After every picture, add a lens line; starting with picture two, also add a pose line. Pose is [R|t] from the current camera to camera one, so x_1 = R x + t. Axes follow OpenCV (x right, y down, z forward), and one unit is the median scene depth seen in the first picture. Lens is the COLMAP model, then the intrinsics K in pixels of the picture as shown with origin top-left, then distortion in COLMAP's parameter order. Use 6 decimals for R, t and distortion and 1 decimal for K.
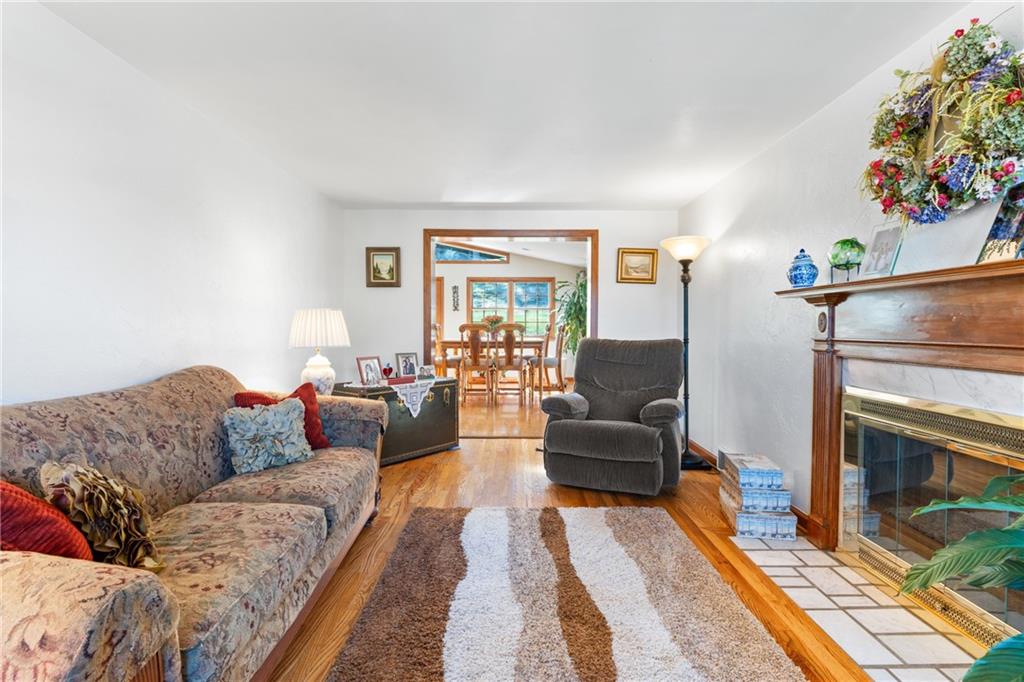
lens RADIAL K [[499.4, 0, 517.2], [0, 499.4, 325.6], [0, 0, 1]] dist [-0.002907, -0.000659]
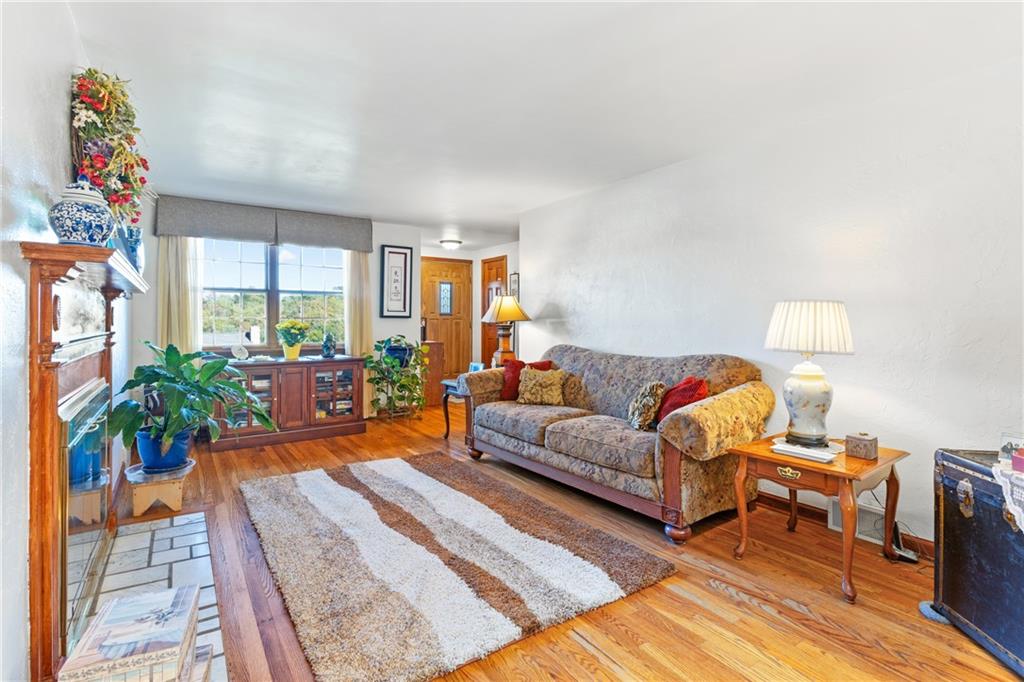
lens RADIAL K [[499.4, 0, 517.2], [0, 499.4, 325.6], [0, 0, 1]] dist [-0.002907, -0.000659]
pose [[-0.832001, 0.000575, -0.554773, 0.573073], [-0.003590, 0.999973, 0.006419, -0.002965], [0.554762, 0.007332, -0.831977, 2.070722]]
